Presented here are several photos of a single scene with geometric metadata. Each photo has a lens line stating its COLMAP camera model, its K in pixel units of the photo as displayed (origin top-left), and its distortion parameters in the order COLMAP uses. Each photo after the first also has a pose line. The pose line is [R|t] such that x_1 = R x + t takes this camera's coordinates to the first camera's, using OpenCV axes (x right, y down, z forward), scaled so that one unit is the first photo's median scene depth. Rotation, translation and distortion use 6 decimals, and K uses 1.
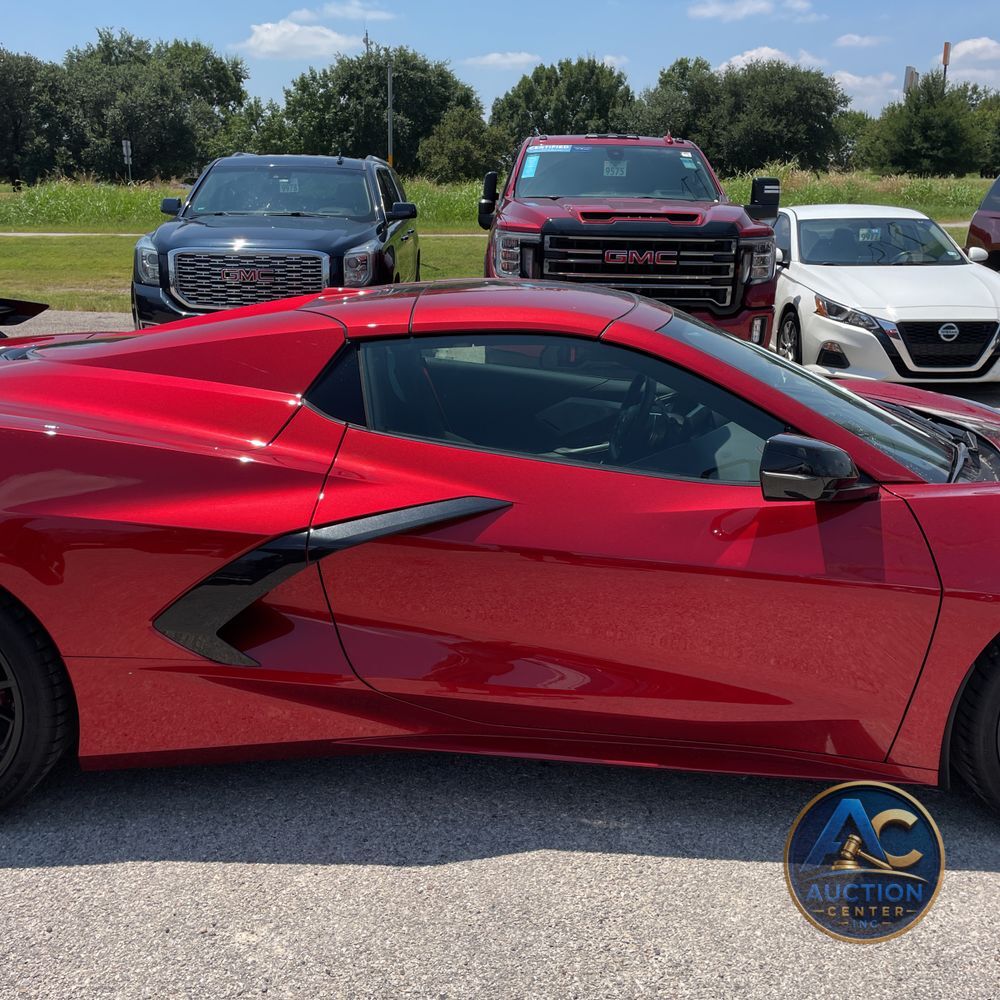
lens RADIAL K [[1004.1, 0, 504.2], [0, 1004.1, 502.9], [0, 0, 1]] dist [0.083383, -0.116147]
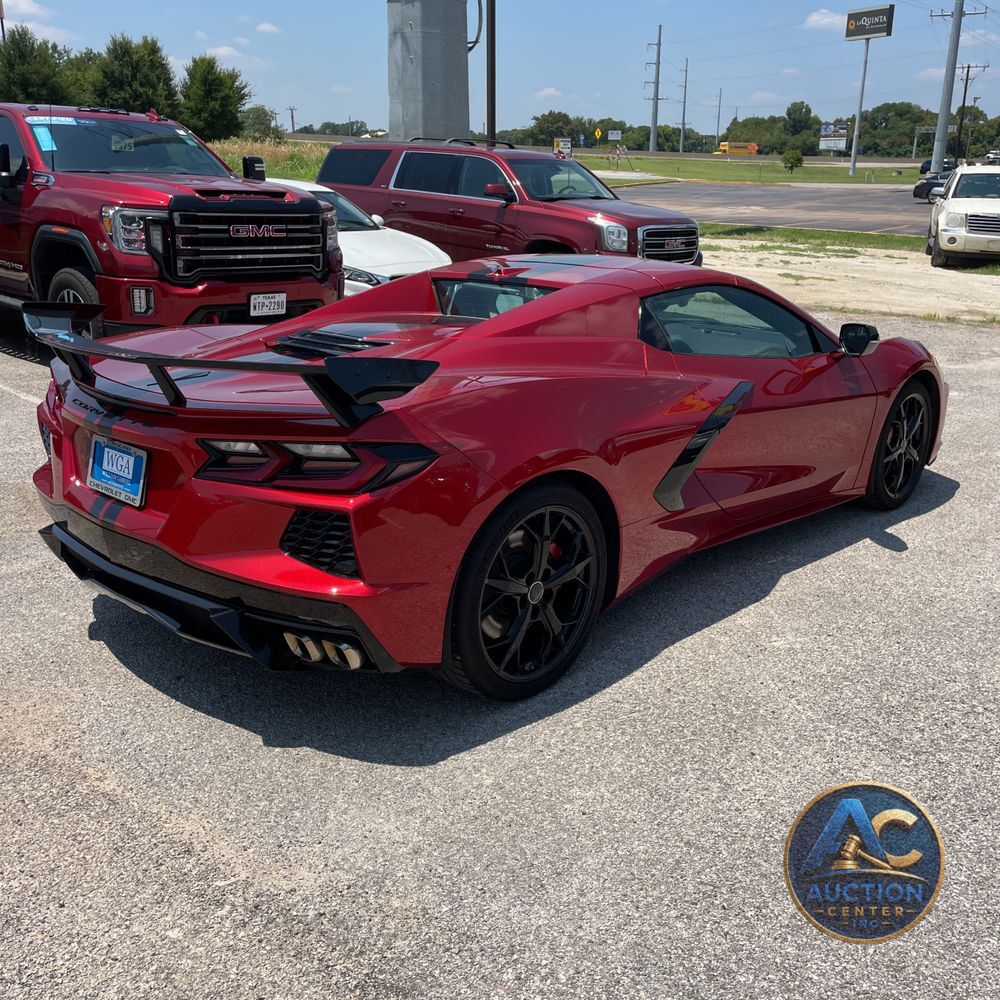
lens RADIAL K [[988.8, 0, 494.0], [0, 988.8, 496.3], [0, 0, 1]] dist [0.077536, -0.096150]
pose [[0.696487, -0.216789, 0.684038, -0.389388], [0.191759, 0.974834, 0.113701, -0.023130], [-0.691473, 0.051979, 0.720530, 0.023483]]
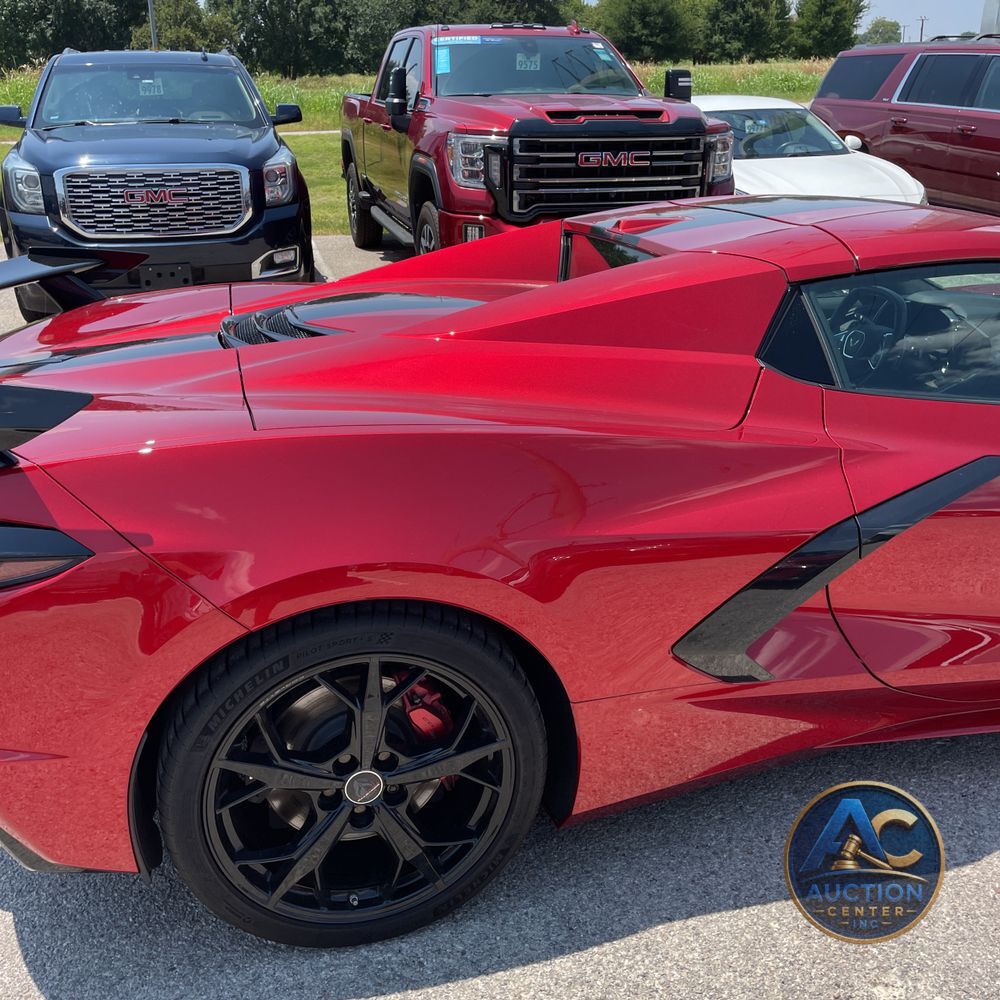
lens RADIAL K [[1002.7, 0, 500.0], [0, 1002.7, 500.0], [0, 0, 1]] dist [0.063967, -0.077460]
pose [[0.968246, -0.112817, 0.223094, -0.166013], [0.091681, 0.990451, 0.102960, -0.025508], [-0.232580, -0.079237, 0.969344, 0.061166]]
